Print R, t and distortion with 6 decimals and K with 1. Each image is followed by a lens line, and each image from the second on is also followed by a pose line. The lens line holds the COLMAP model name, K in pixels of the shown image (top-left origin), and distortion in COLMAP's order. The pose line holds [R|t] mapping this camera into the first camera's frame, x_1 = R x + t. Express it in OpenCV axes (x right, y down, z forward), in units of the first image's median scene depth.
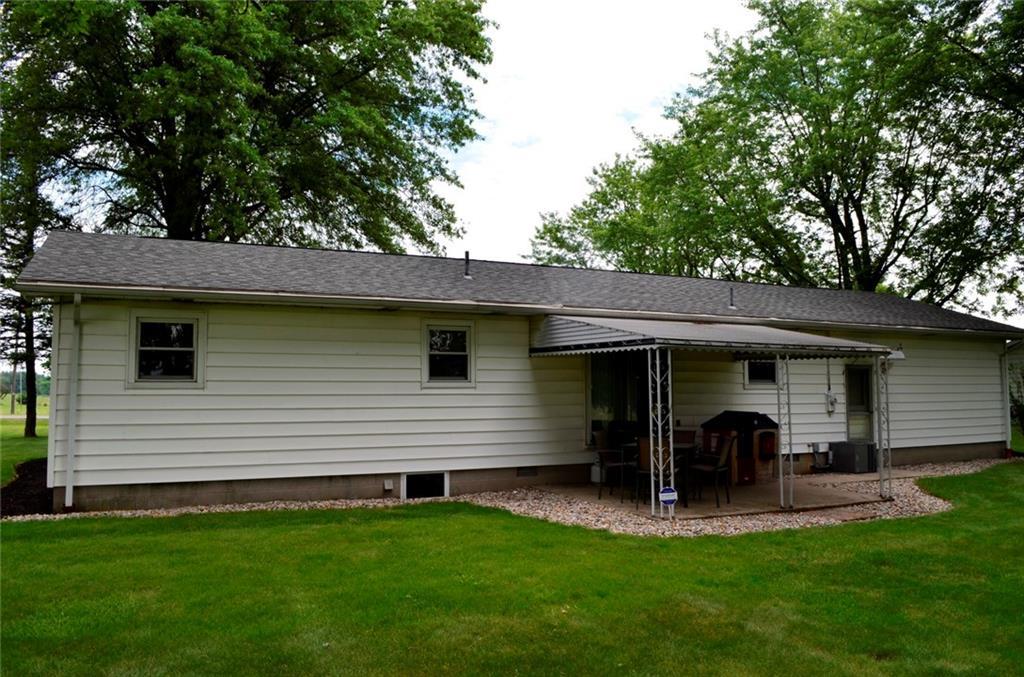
lens RADIAL K [[811.1, 0, 512.0], [0, 811.1, 338.5], [0, 0, 1]] dist [-0.078040, 0.001711]
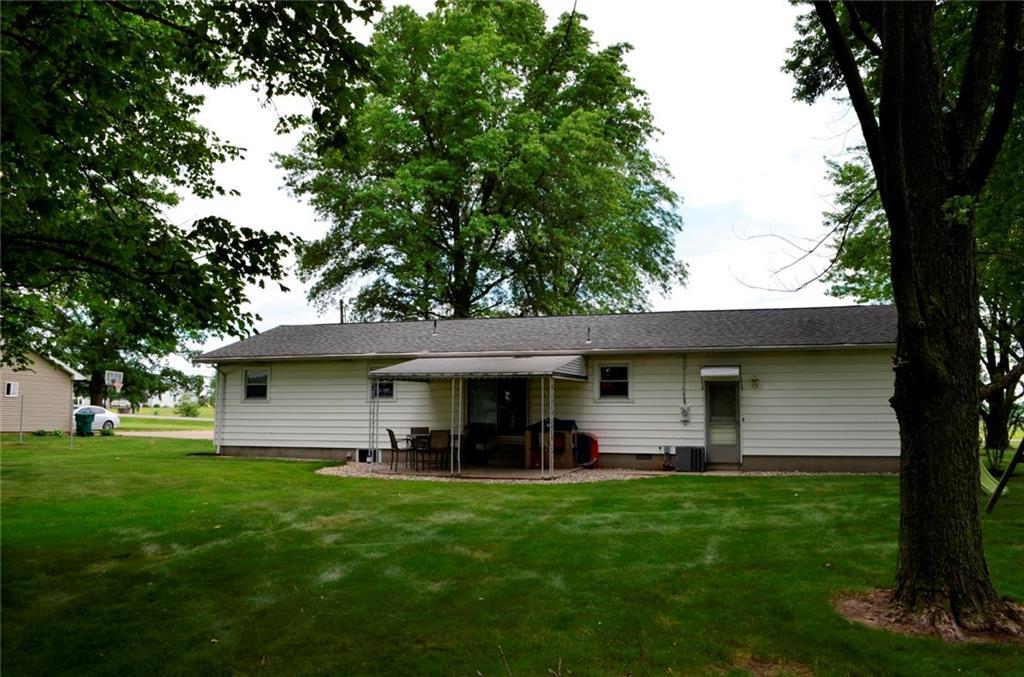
lens RADIAL K [[811.1, 0, 512.0], [0, 811.1, 338.5], [0, 0, 1]] dist [-0.078040, 0.001711]
pose [[0.725888, -0.062532, -0.684964, 1.102786], [0.039540, 0.998006, -0.049208, 0.017543], [0.686675, 0.008635, 0.726913, -0.070476]]
